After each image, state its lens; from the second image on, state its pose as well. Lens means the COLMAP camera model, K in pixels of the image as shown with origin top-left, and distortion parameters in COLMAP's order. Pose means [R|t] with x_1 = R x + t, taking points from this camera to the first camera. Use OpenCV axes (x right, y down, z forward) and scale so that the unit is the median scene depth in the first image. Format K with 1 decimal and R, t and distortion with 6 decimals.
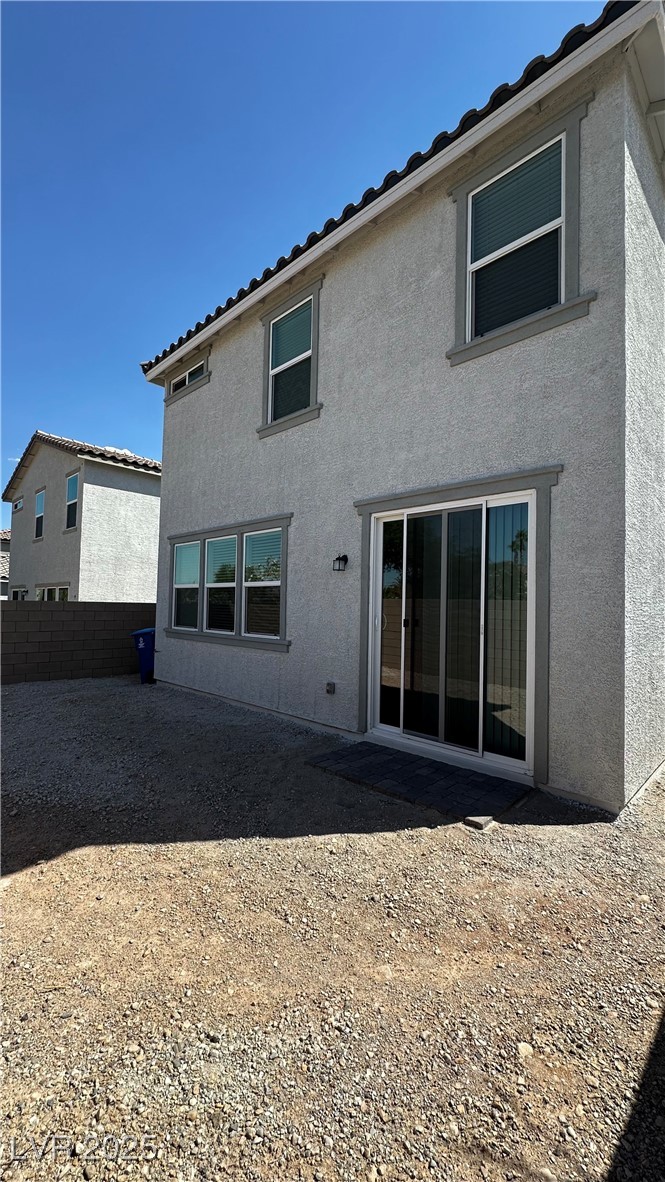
lens RADIAL K [[475.0, 0, 331.4], [0, 475.0, 591.3], [0, 0, 1]] dist [-0.002851, 0.000227]
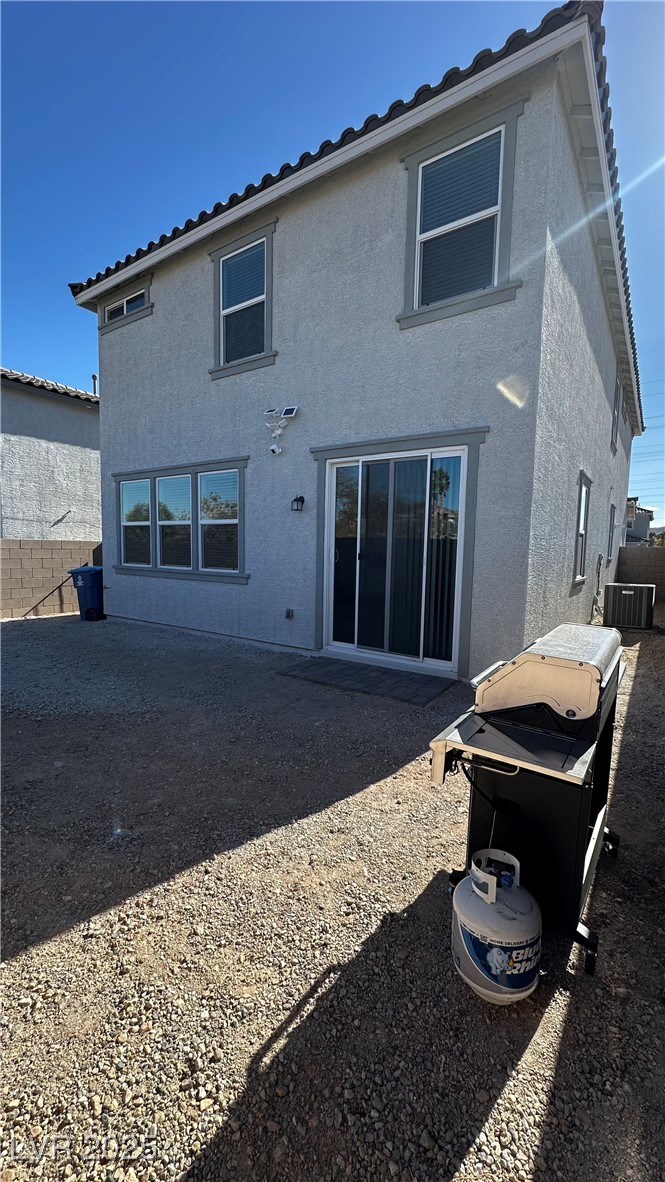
lens RADIAL K [[475.0, 0, 332.8], [0, 475.0, 591.9], [0, 0, 1]] dist [-0.002851, 0.000227]
pose [[0.985837, -0.016983, 0.166842, -0.094517], [-0.004374, 0.991917, 0.126811, 0.004769], [-0.167647, -0.125745, 0.977795, -0.144225]]
